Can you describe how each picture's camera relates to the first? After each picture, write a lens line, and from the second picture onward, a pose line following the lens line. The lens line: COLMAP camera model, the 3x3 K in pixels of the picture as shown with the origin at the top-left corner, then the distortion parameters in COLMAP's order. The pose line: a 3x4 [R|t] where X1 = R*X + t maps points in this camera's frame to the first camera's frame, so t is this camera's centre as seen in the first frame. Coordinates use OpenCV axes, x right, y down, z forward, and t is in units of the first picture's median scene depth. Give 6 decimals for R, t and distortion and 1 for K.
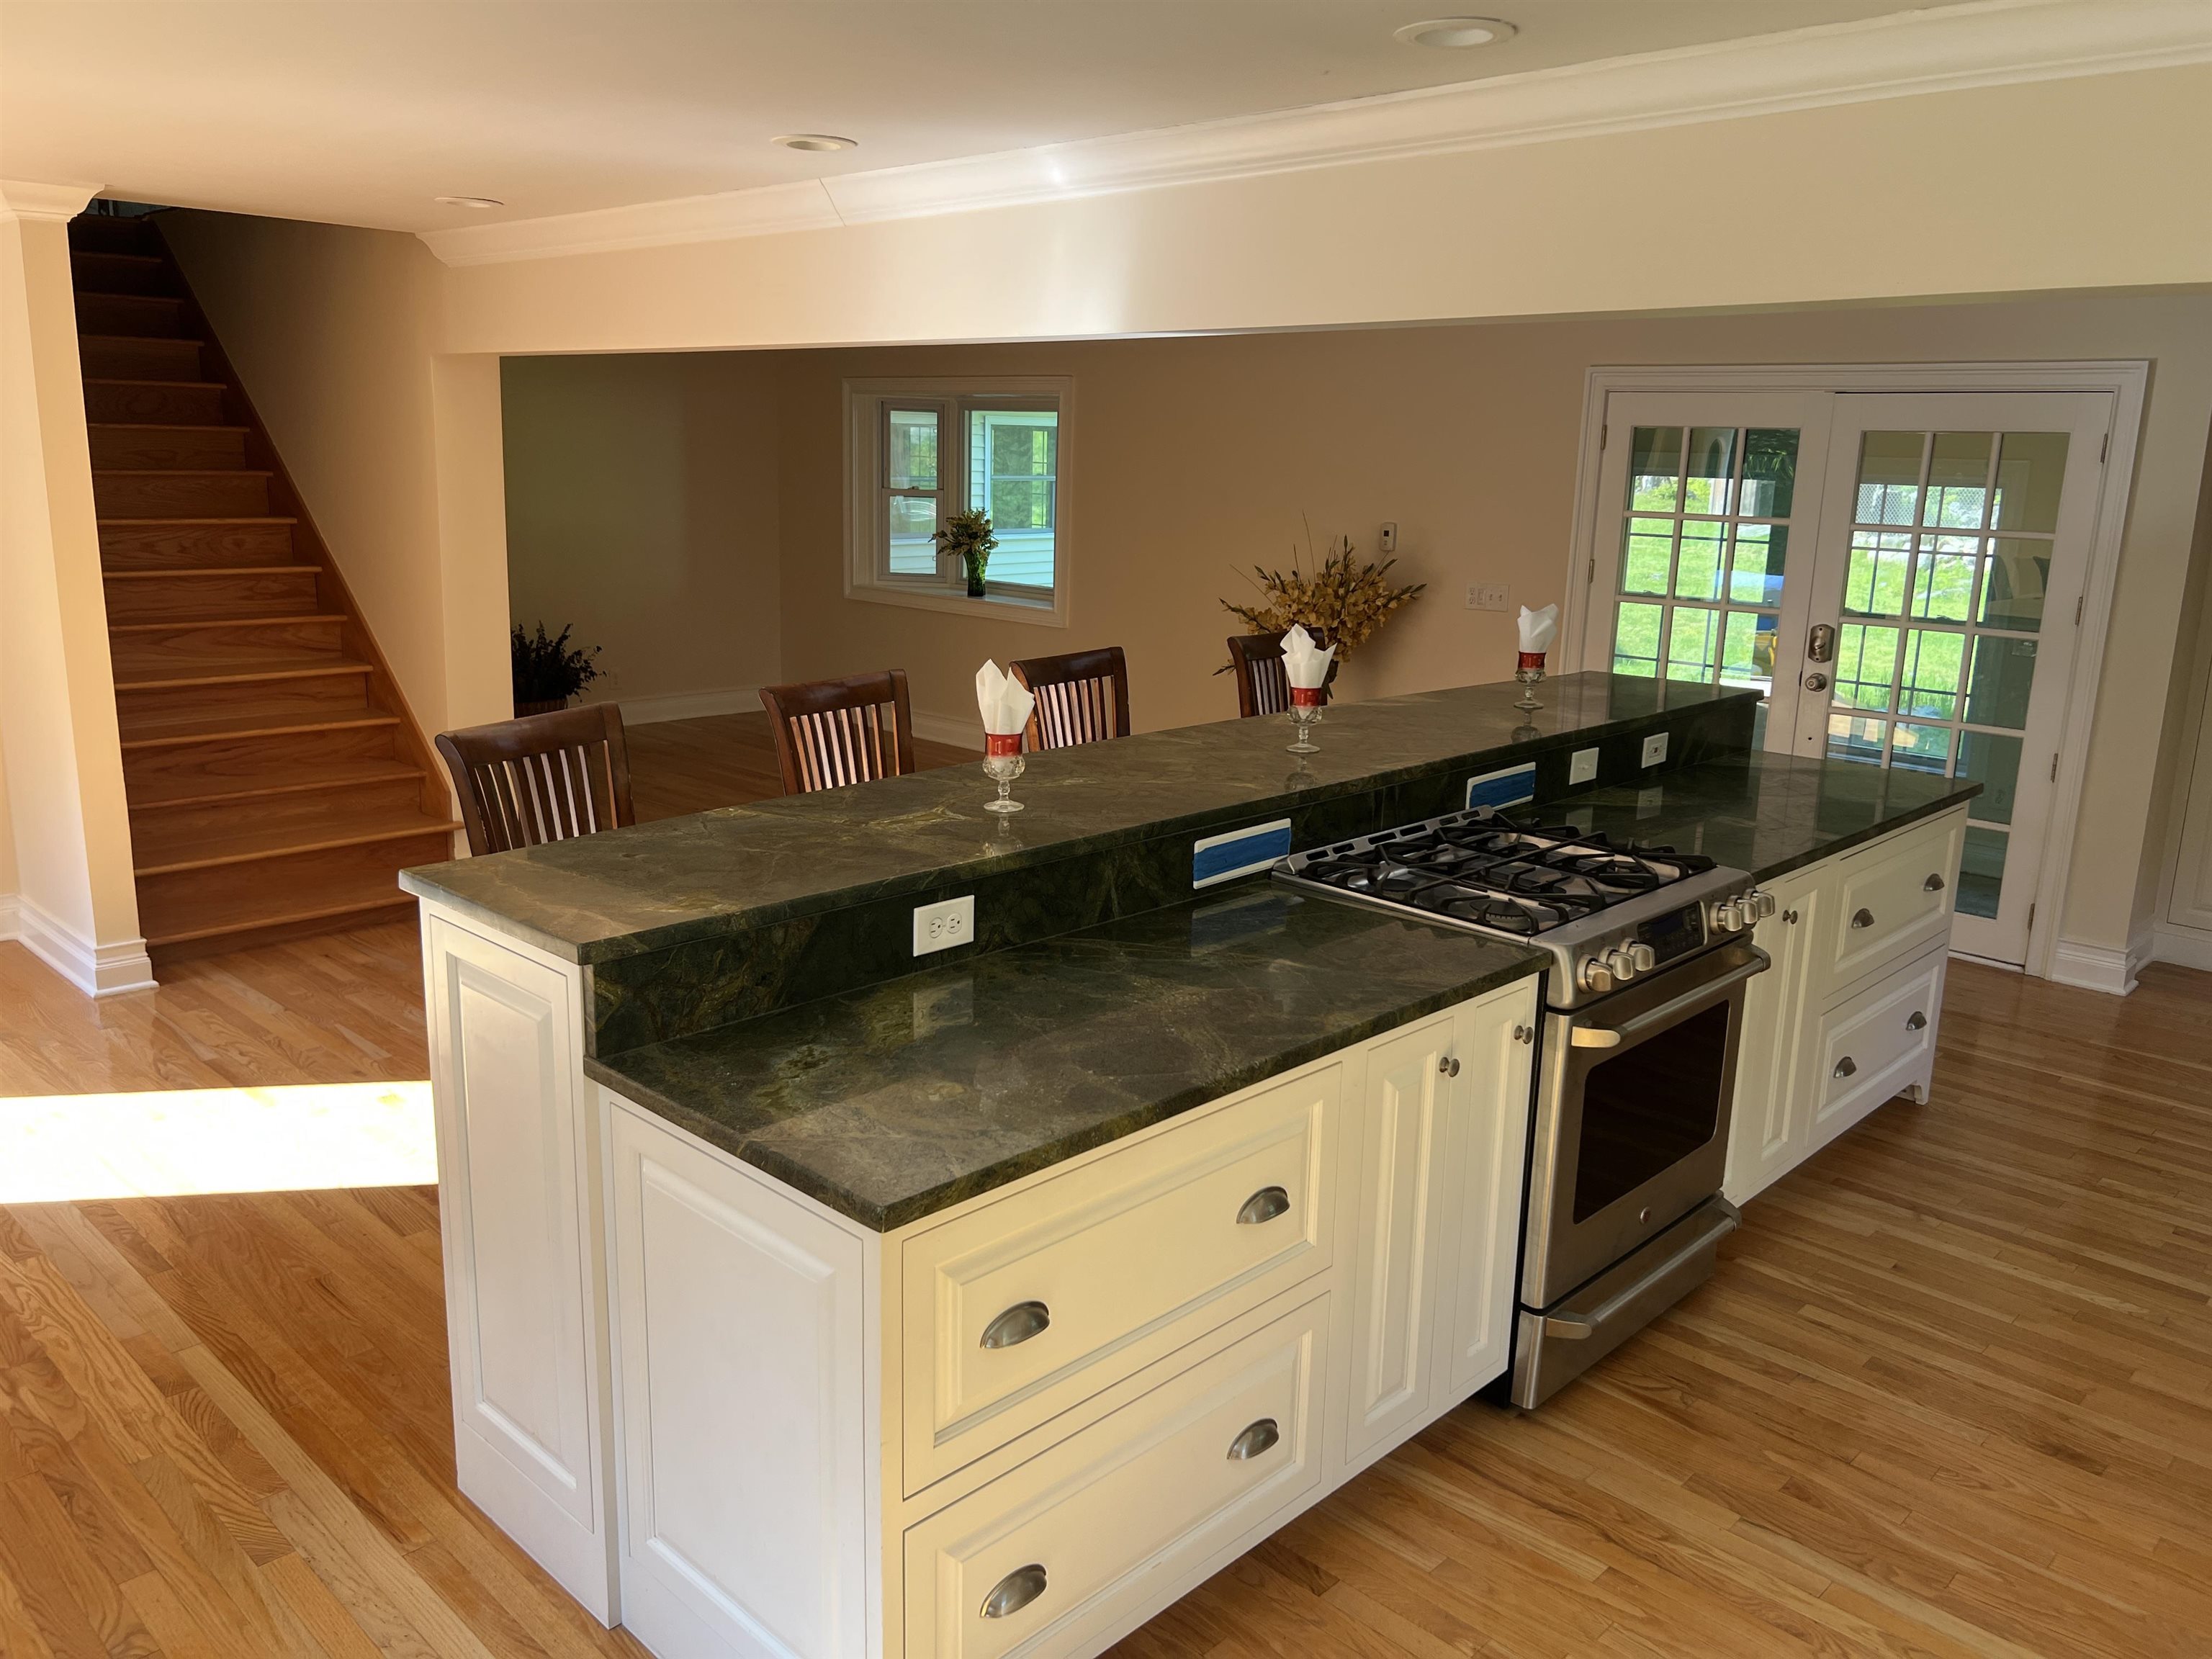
lens RADIAL K [[1665.6, 0, 1096.9], [0, 1665.6, 827.1], [0, 0, 1]] dist [0.051110, -0.063096]
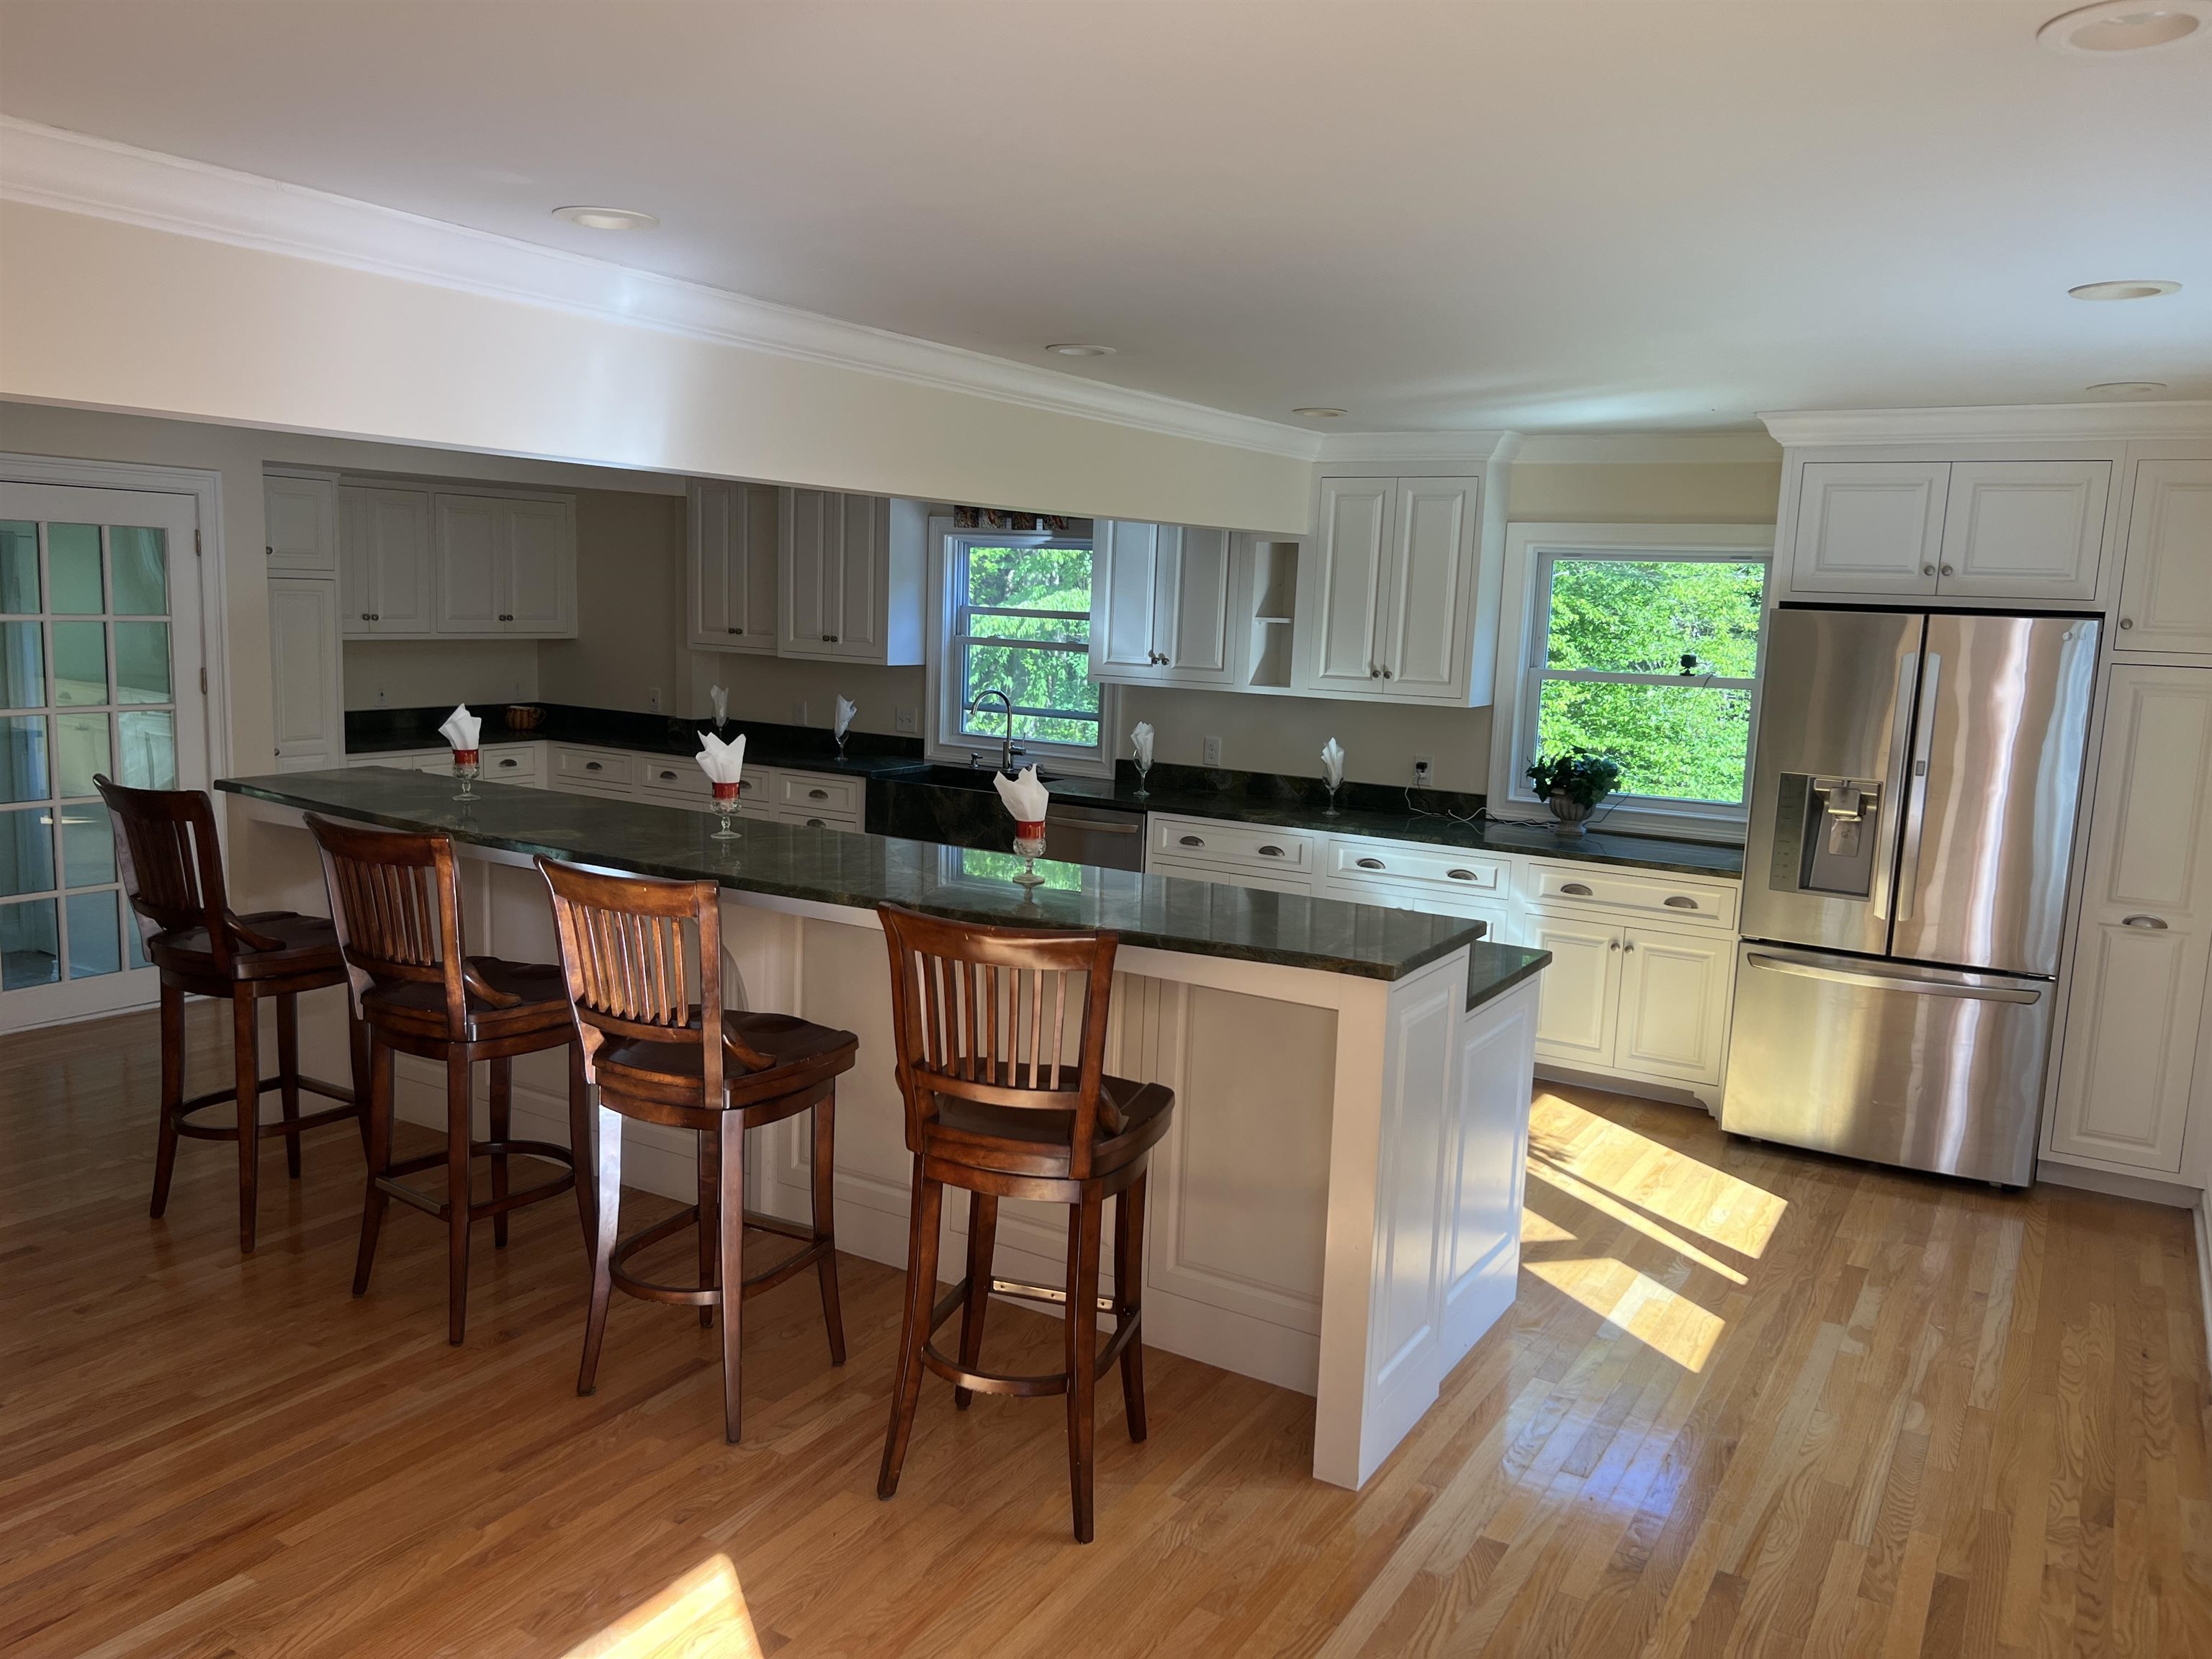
lens RADIAL K [[1665.6, 0, 1101.9], [0, 1665.6, 845.1], [0, 0, 1]] dist [0.051110, -0.063096]
pose [[-0.232803, -0.180628, 0.955603, -1.164841], [0.175889, 0.958577, 0.224040, -0.285461], [-0.956486, 0.220237, -0.191389, 1.091959]]
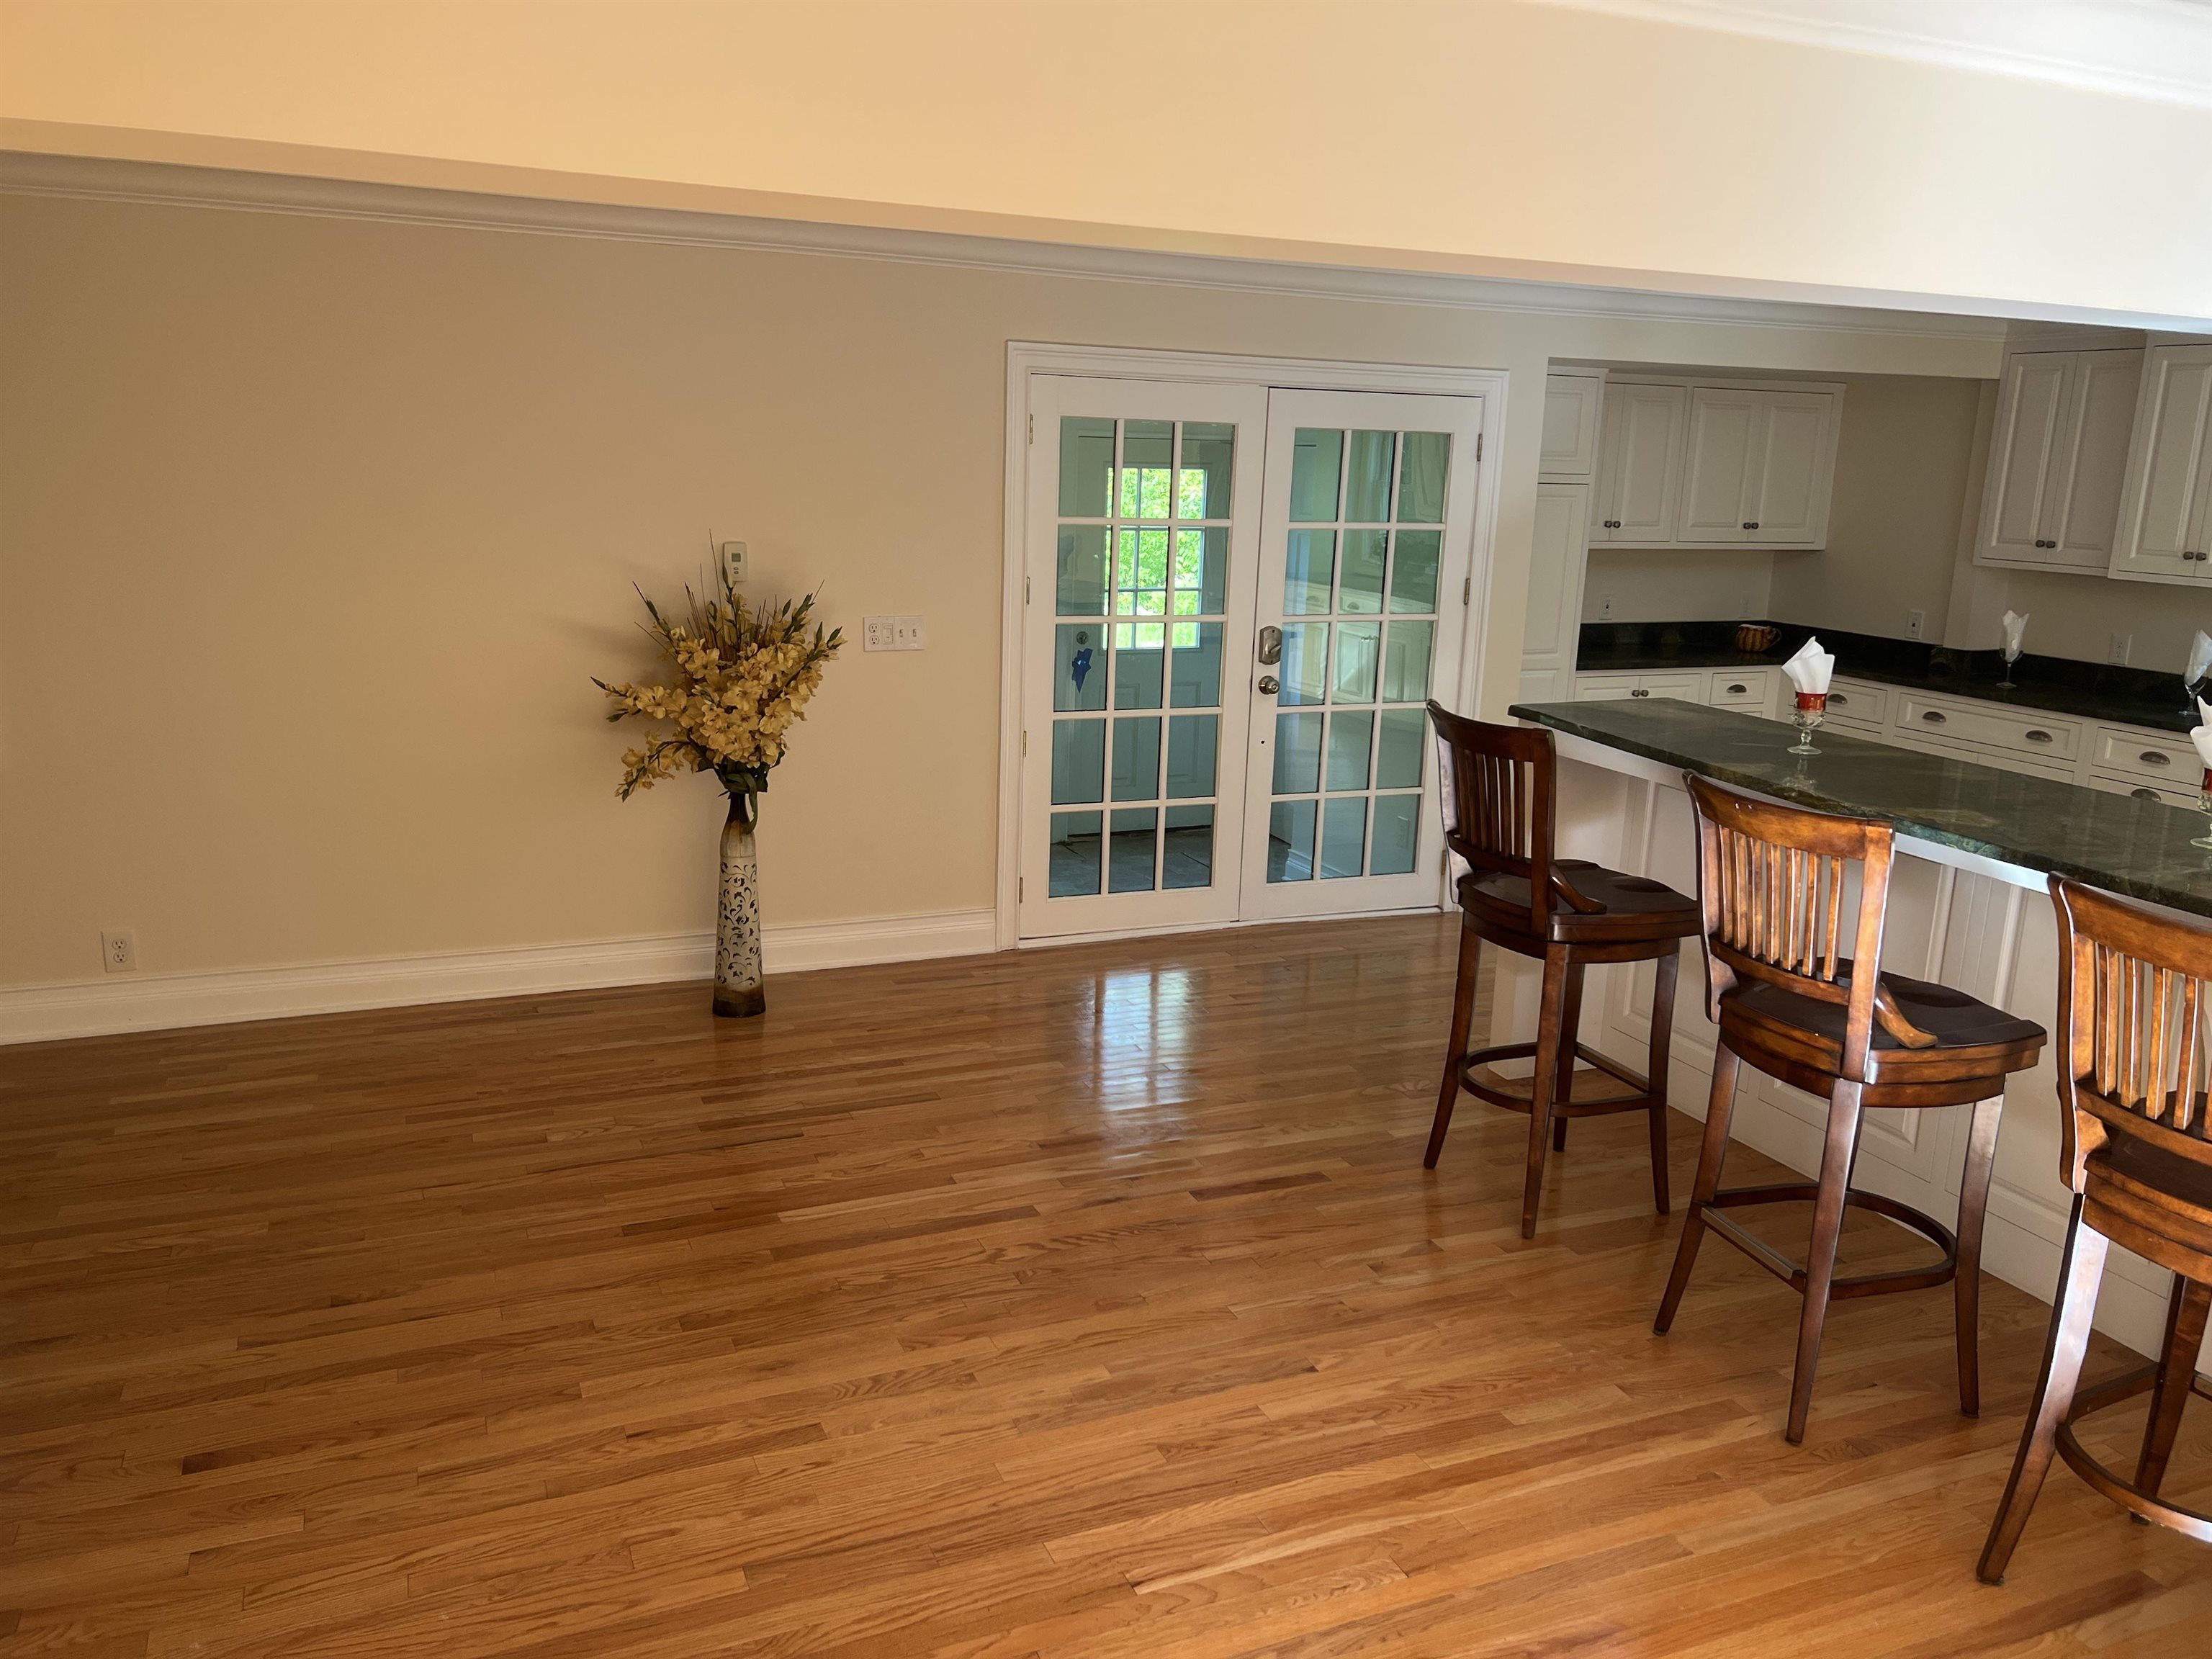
lens RADIAL K [[1665.6, 0, 1091.2], [0, 1665.6, 834.3], [0, 0, 1]] dist [0.051110, -0.063096]
pose [[0.392772, -0.219003, 0.893179, -0.939321], [0.186941, 0.969966, 0.155625, -0.321414], [-0.900435, 0.105847, 0.421916, 1.288639]]
